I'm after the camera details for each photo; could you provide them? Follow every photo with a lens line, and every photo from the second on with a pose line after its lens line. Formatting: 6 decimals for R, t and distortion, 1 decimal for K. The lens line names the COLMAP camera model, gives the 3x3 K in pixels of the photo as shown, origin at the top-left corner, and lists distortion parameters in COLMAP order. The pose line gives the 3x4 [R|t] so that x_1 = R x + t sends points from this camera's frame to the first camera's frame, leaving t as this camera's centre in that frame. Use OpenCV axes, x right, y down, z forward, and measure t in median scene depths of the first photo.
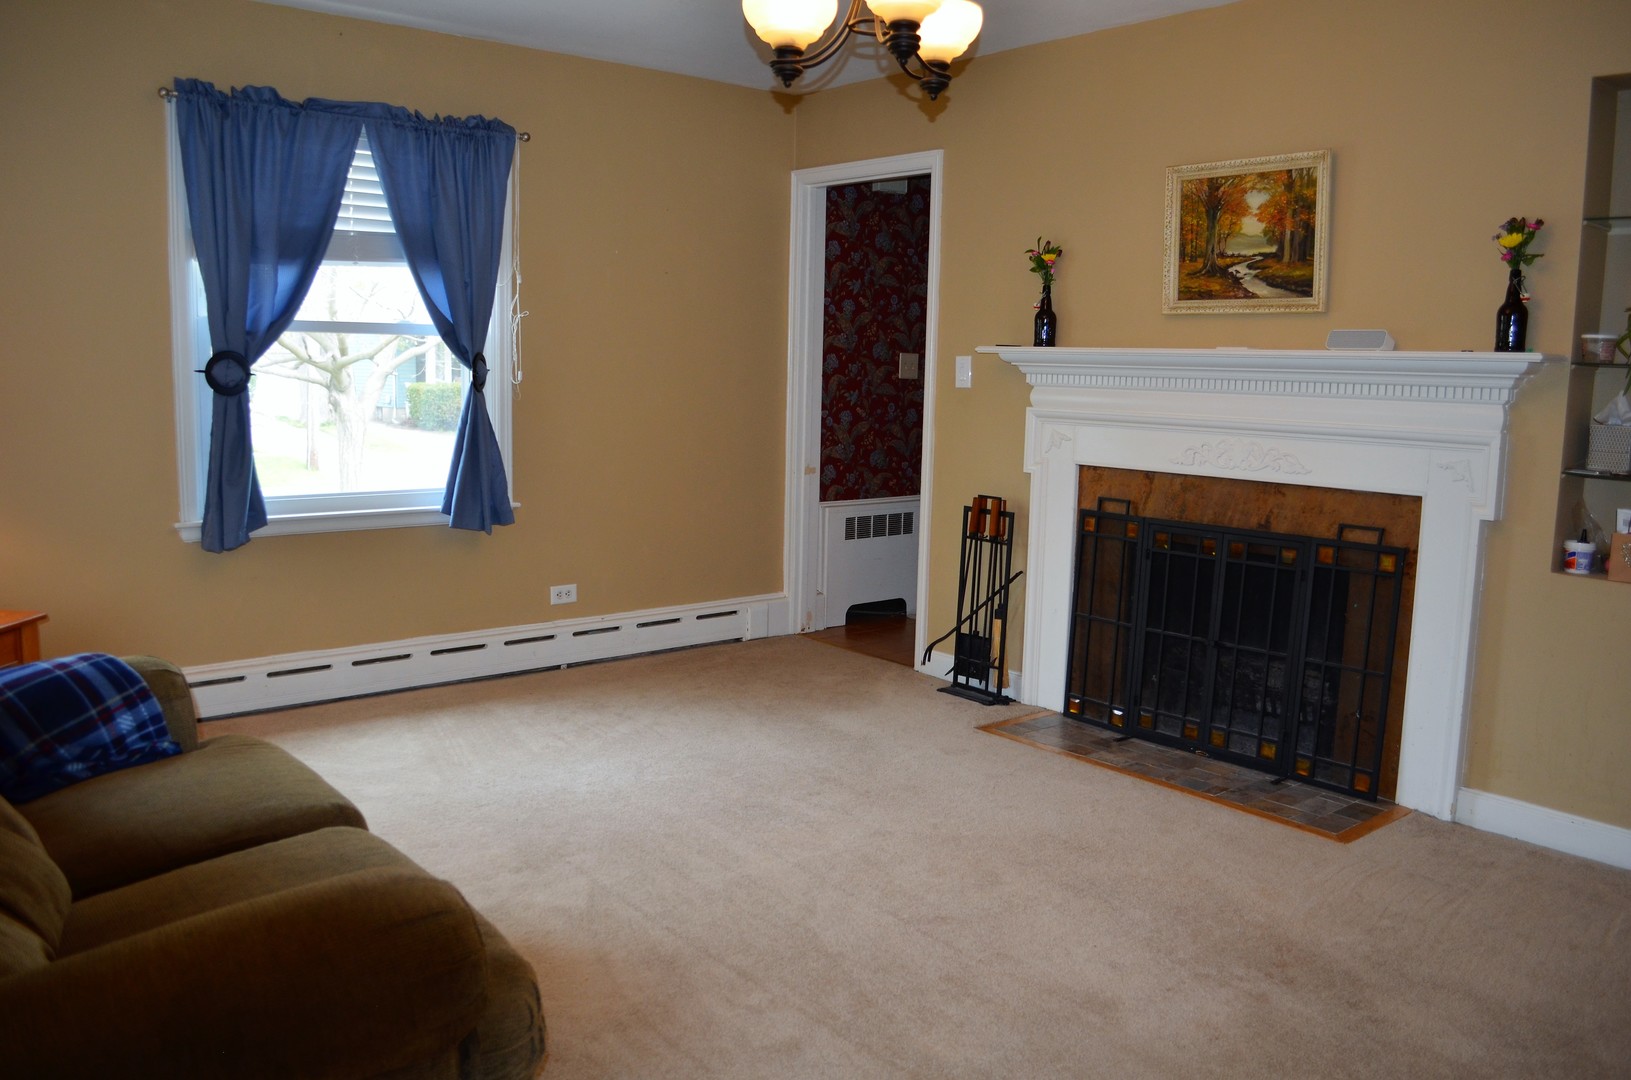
lens RADIAL K [[1305.6, 0, 816.9], [0, 1305.6, 539.3], [0, 0, 1]] dist [-0.047921, -0.006640]
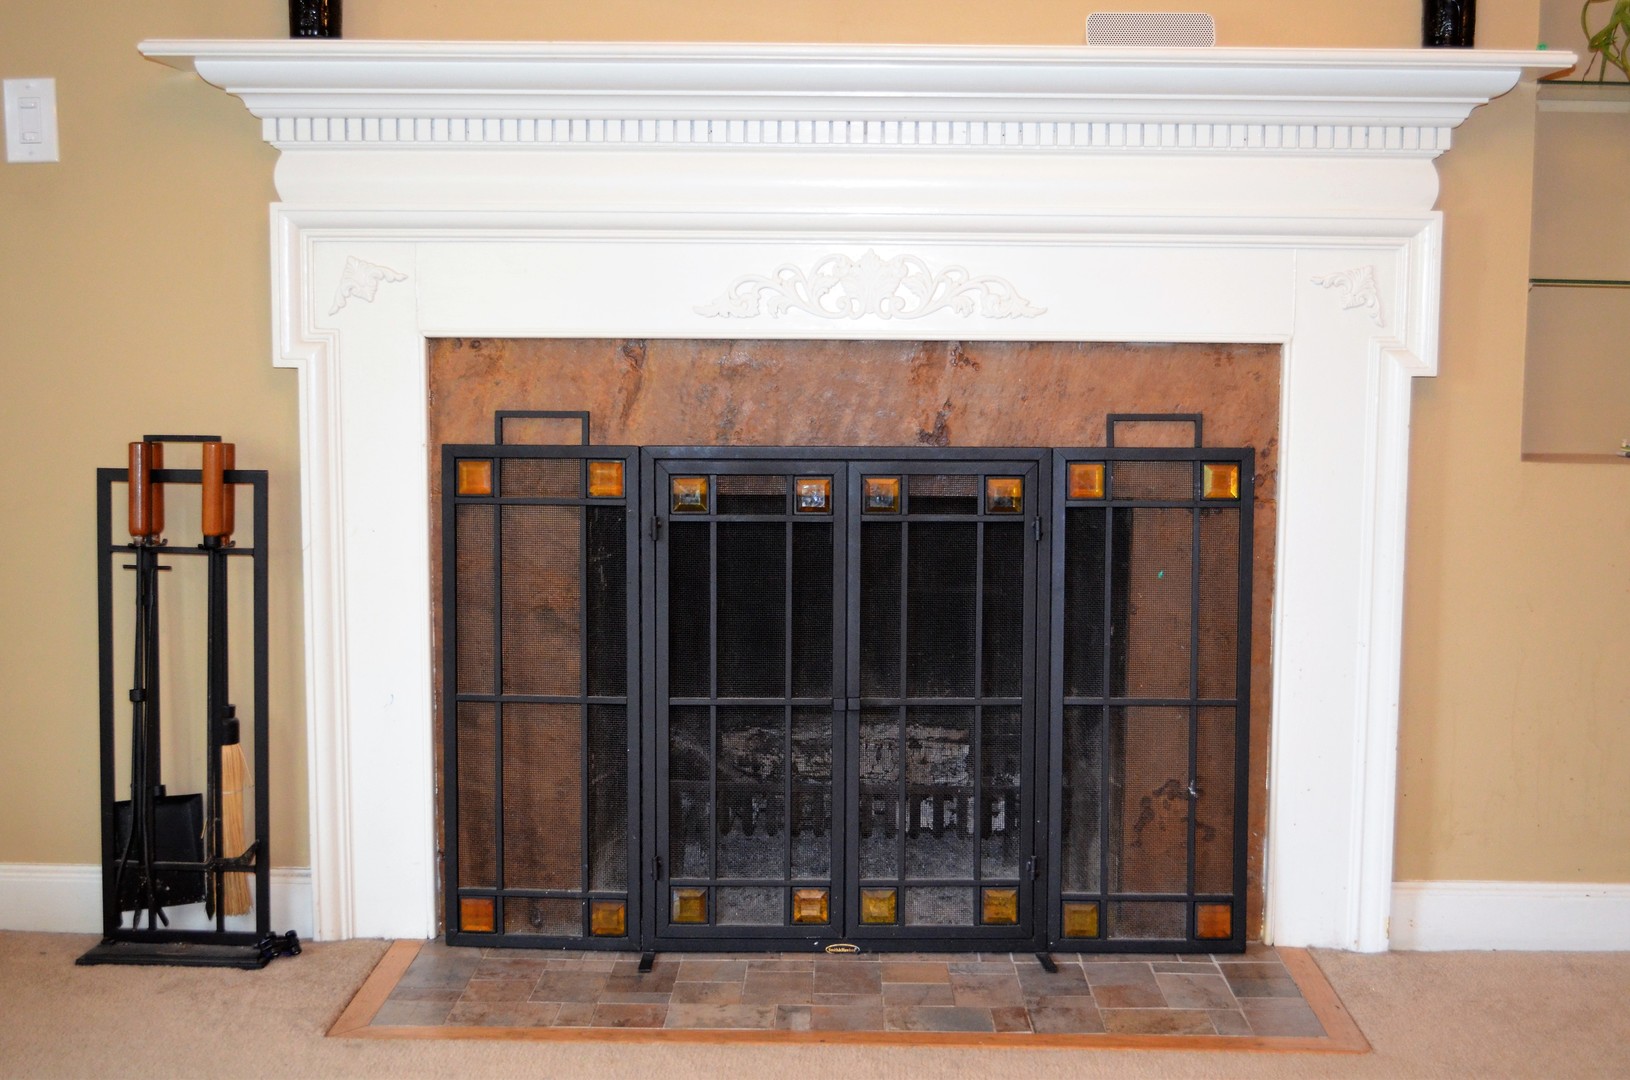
lens RADIAL K [[1932.4, 0, 813.9], [0, 1932.4, 540.9], [0, 0, 1]] dist [-0.046382, 0.000000]
pose [[0.646239, -0.104306, 0.755973, -0.199309], [0.108177, 0.993133, 0.044554, -0.007894], [-0.755429, 0.052987, 0.653085, 0.537806]]
